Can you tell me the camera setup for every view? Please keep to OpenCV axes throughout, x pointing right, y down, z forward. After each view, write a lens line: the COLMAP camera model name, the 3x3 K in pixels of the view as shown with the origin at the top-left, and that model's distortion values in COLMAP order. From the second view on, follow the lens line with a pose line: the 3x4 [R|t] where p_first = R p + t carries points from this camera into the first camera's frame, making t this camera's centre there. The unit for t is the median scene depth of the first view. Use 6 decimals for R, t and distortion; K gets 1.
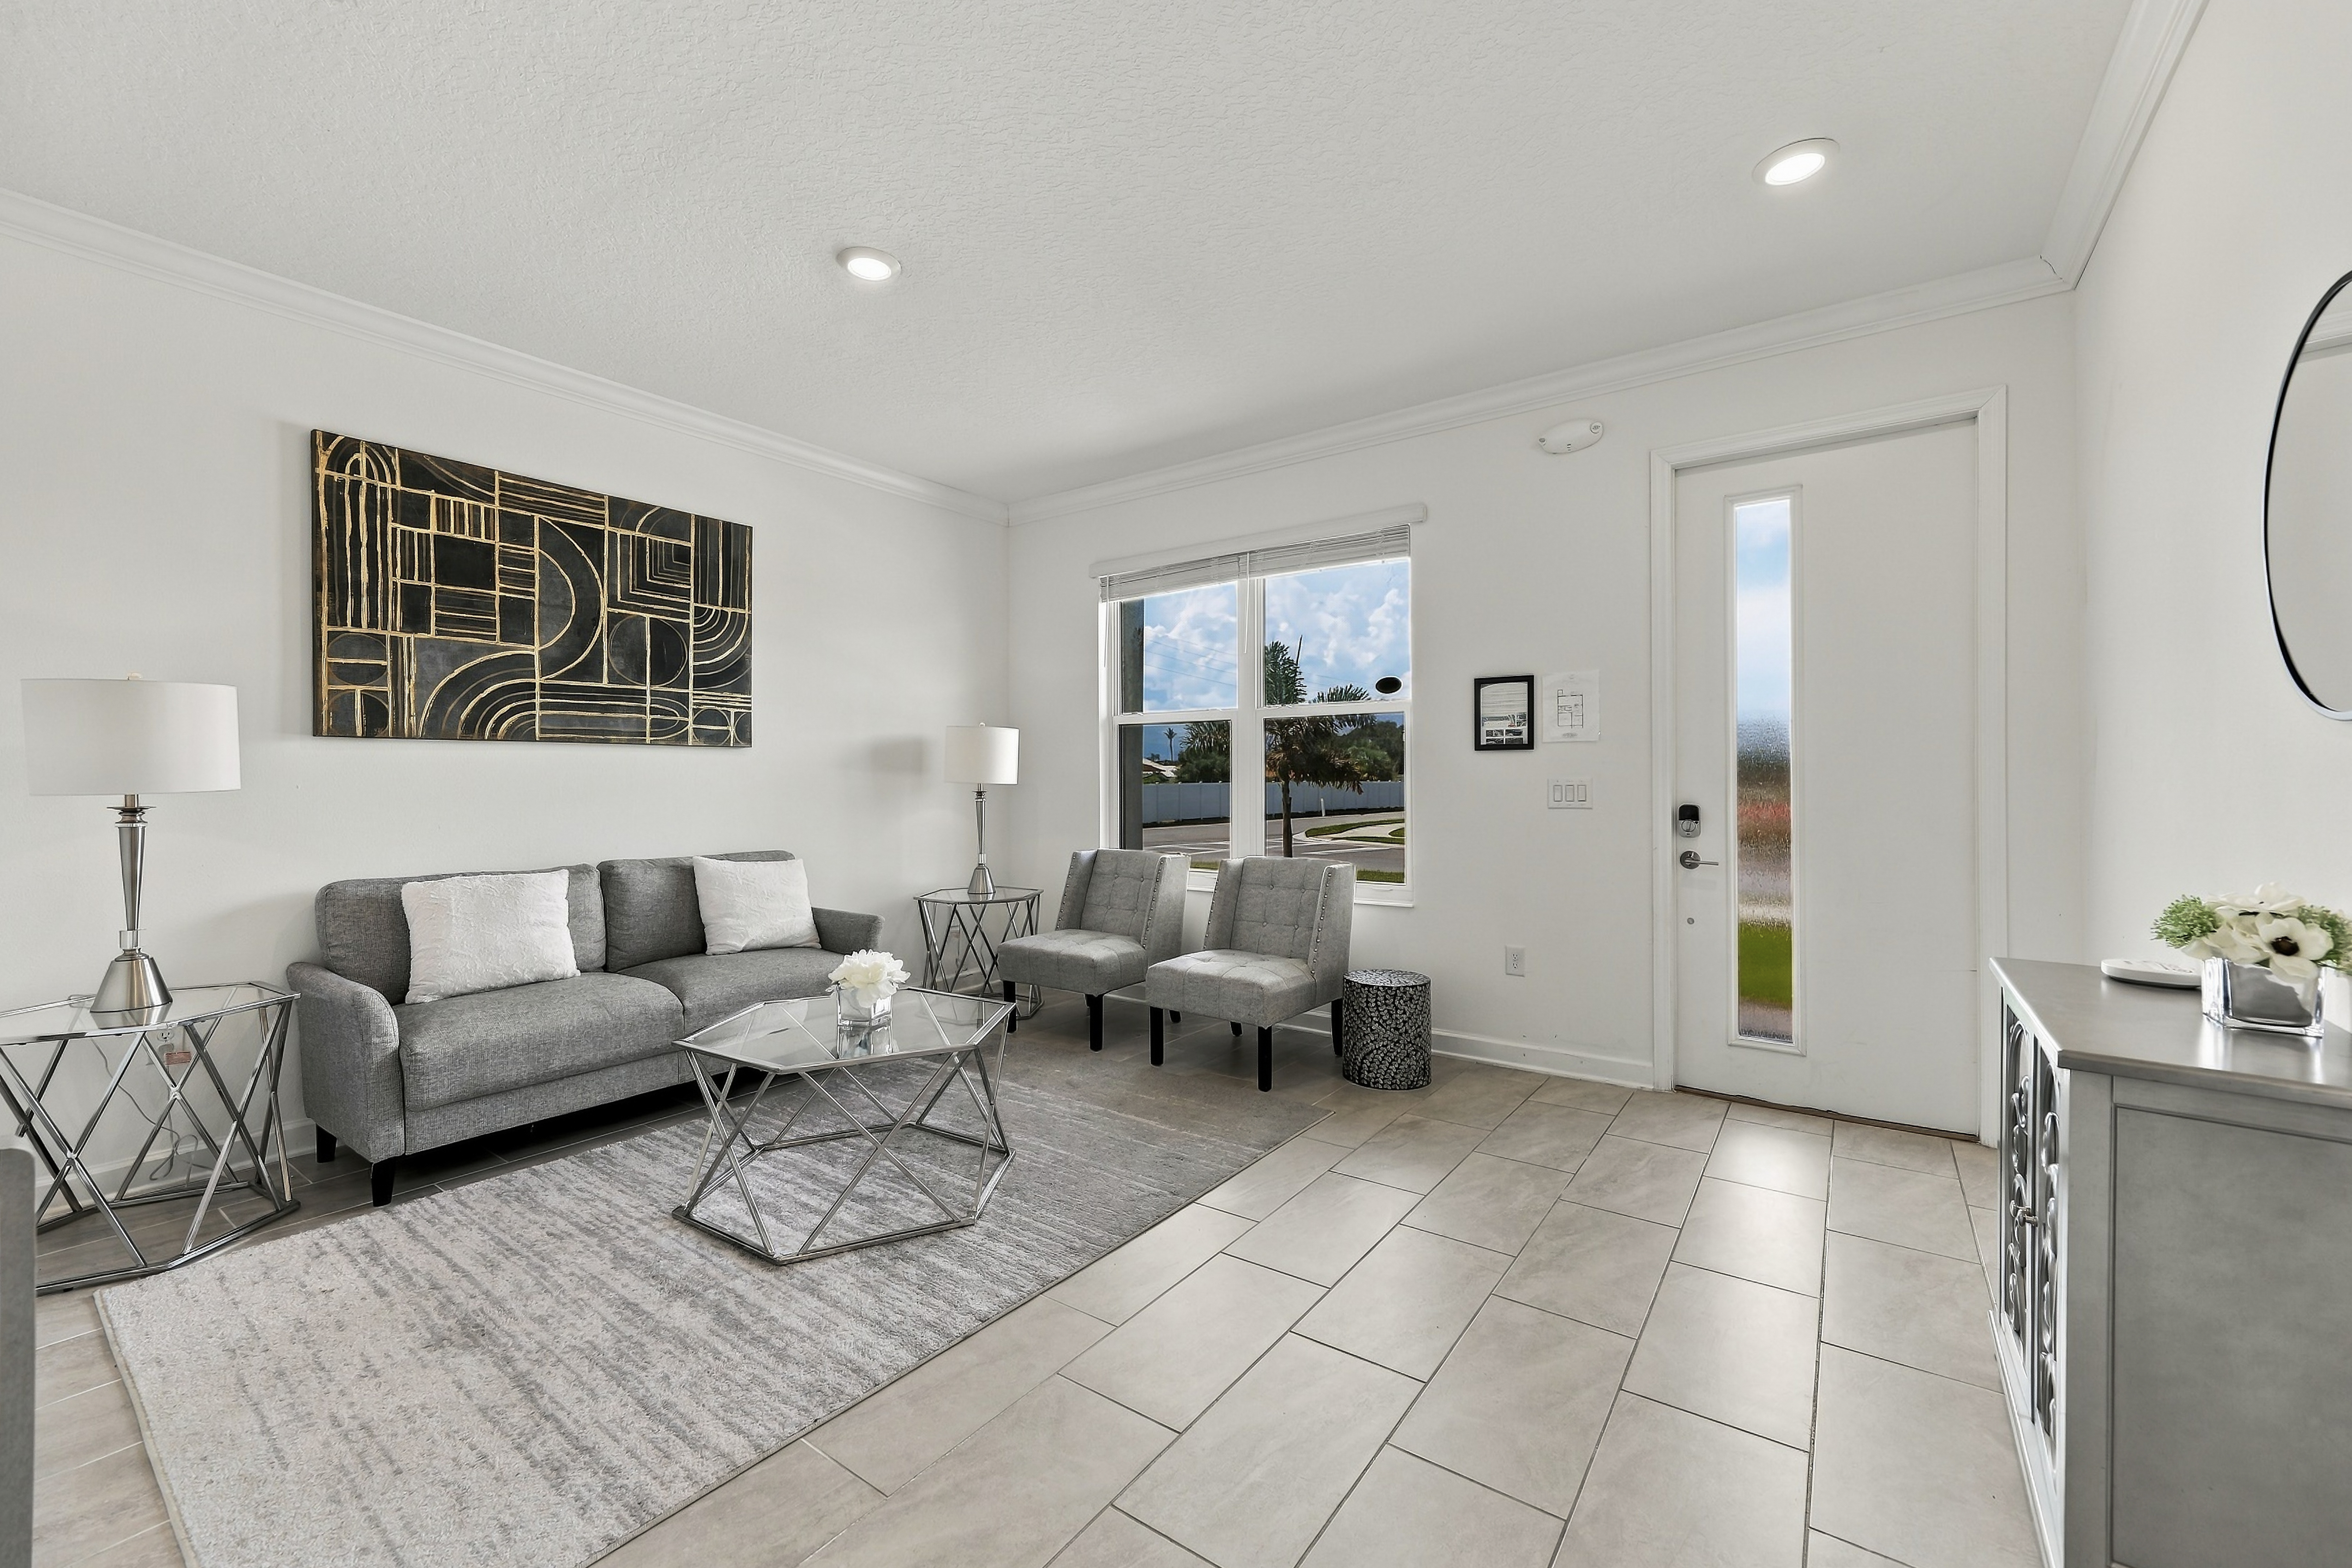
lens RADIAL K [[959.7, 0, 1171.4], [0, 959.7, 775.4], [0, 0, 1]] dist [-0.000516, 0.000372]
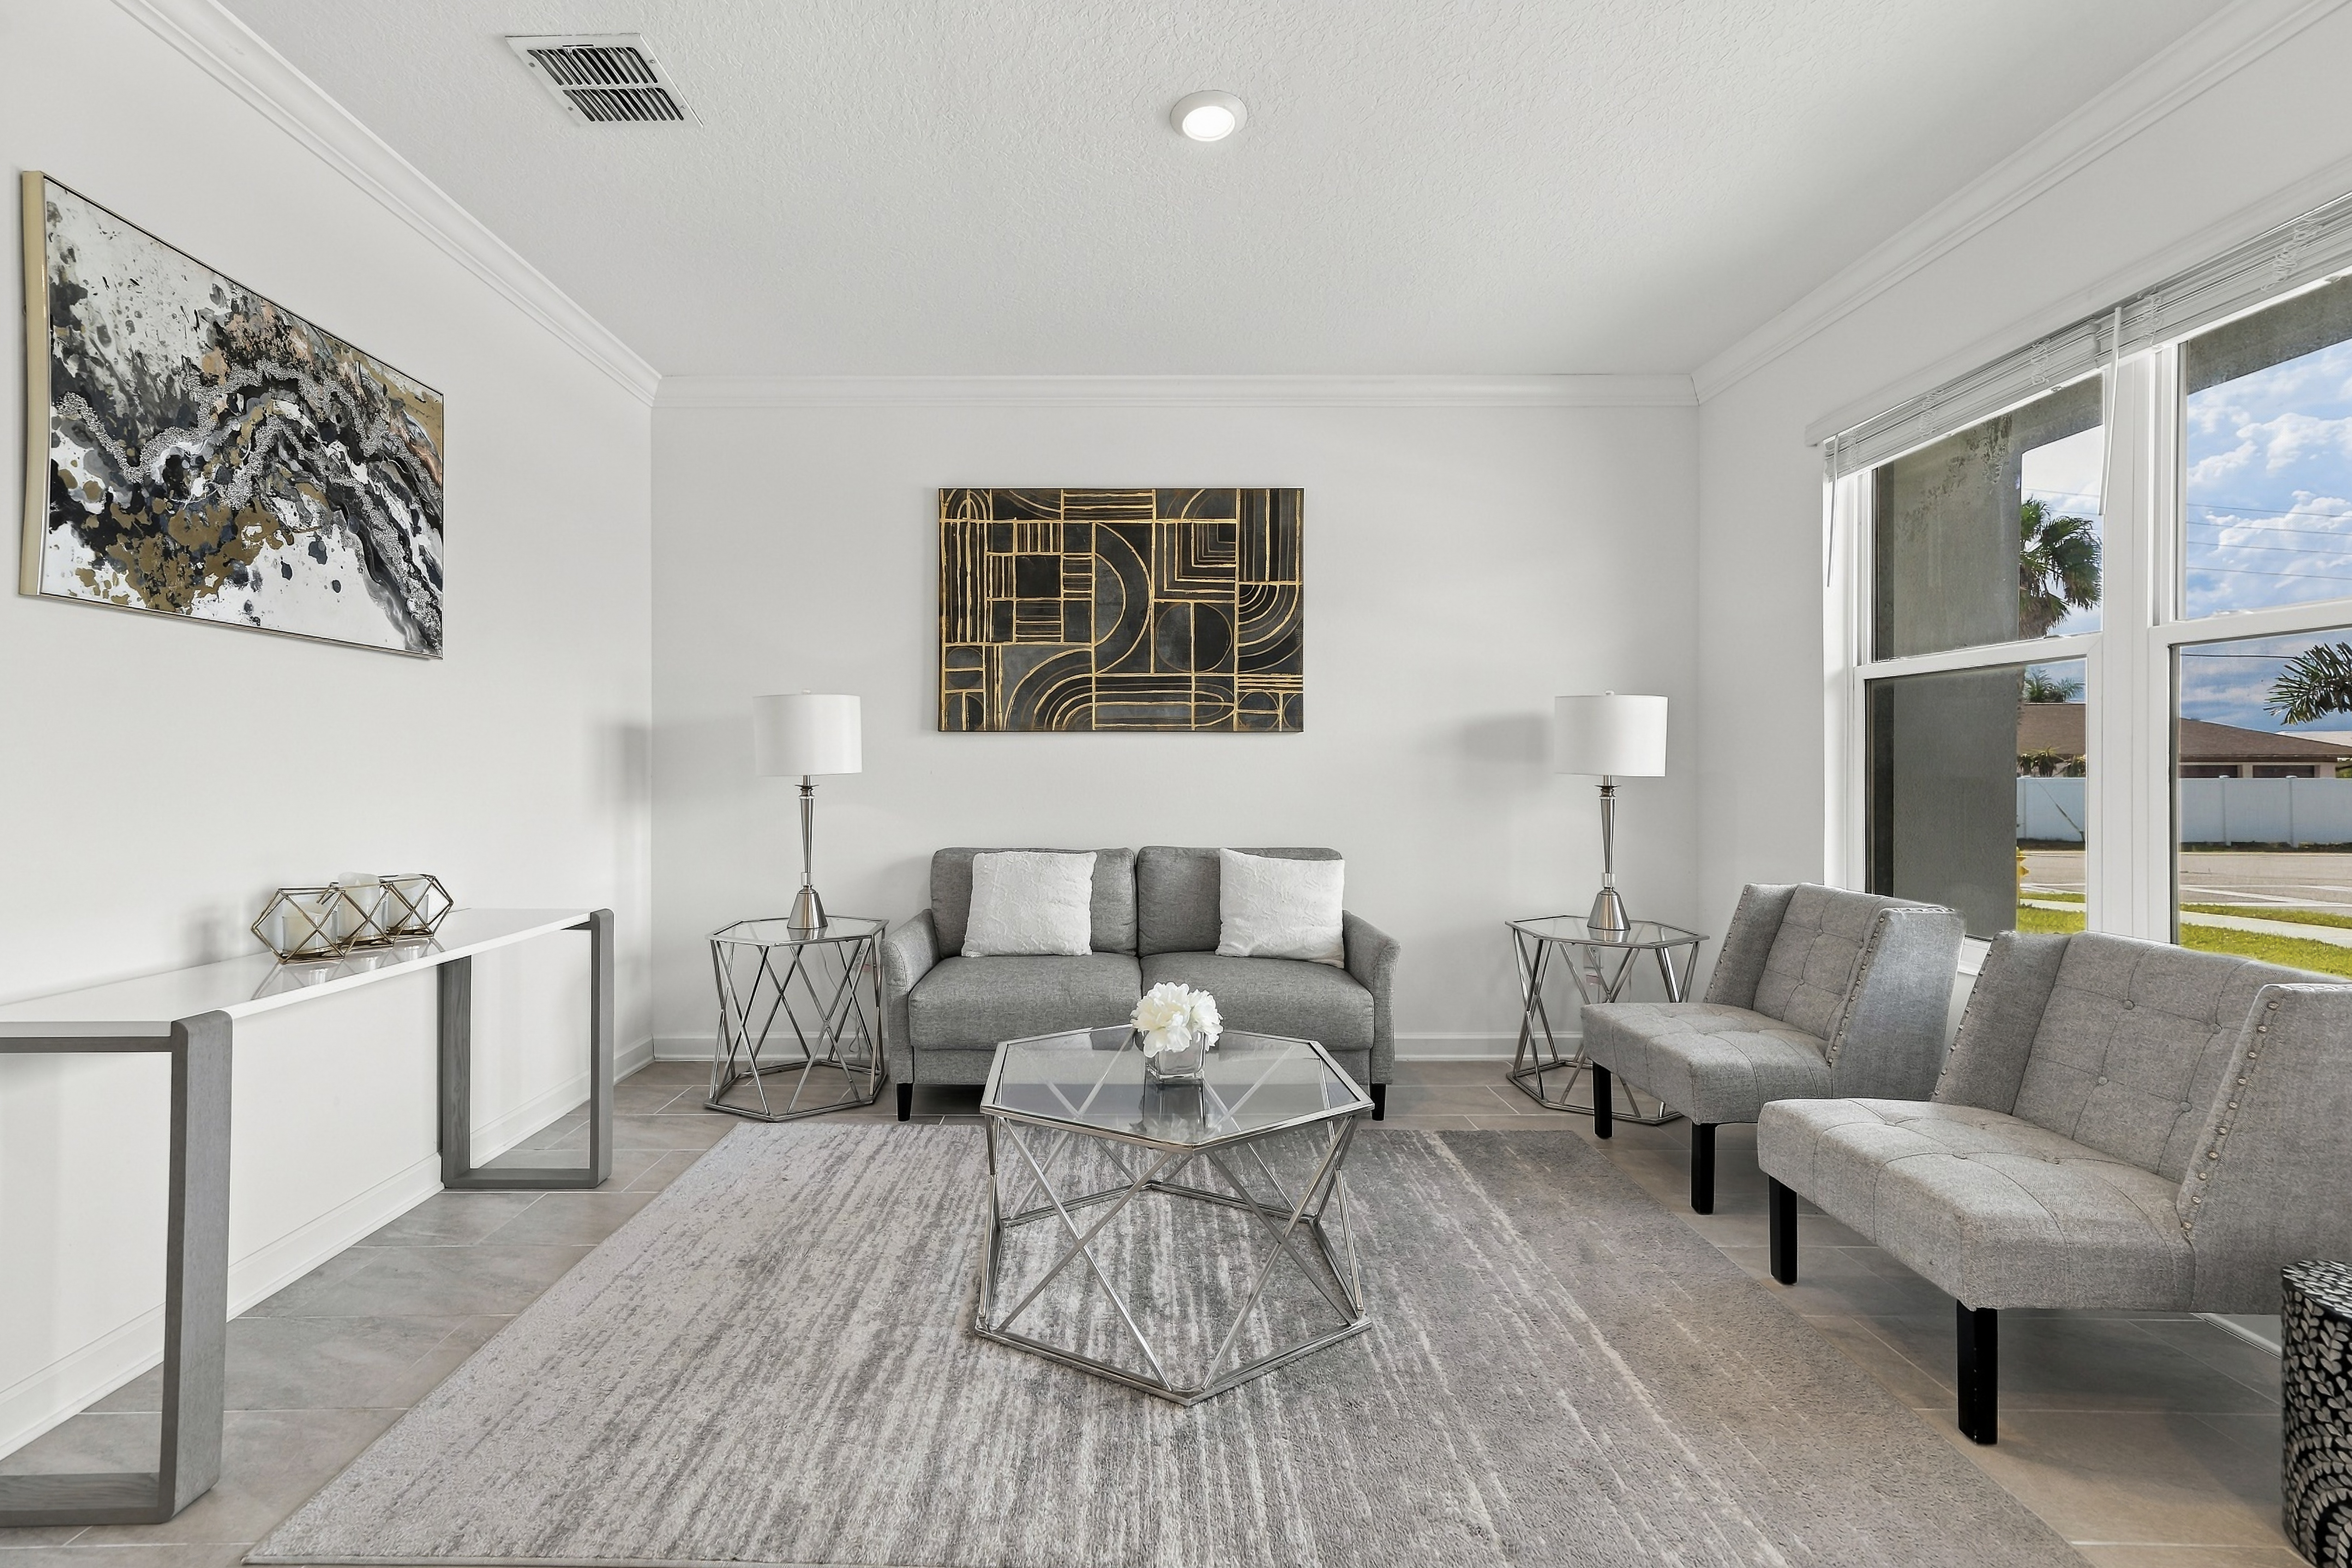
lens RADIAL K [[959.7, 0, 1171.8], [0, 959.7, 765.2], [0, 0, 1]] dist [-0.000516, 0.000372]
pose [[0.580718, 0.004281, -0.814093, 0.276959], [-0.000904, 0.999989, 0.004614, -0.002534], [0.814104, -0.001944, 0.580716, 0.457040]]
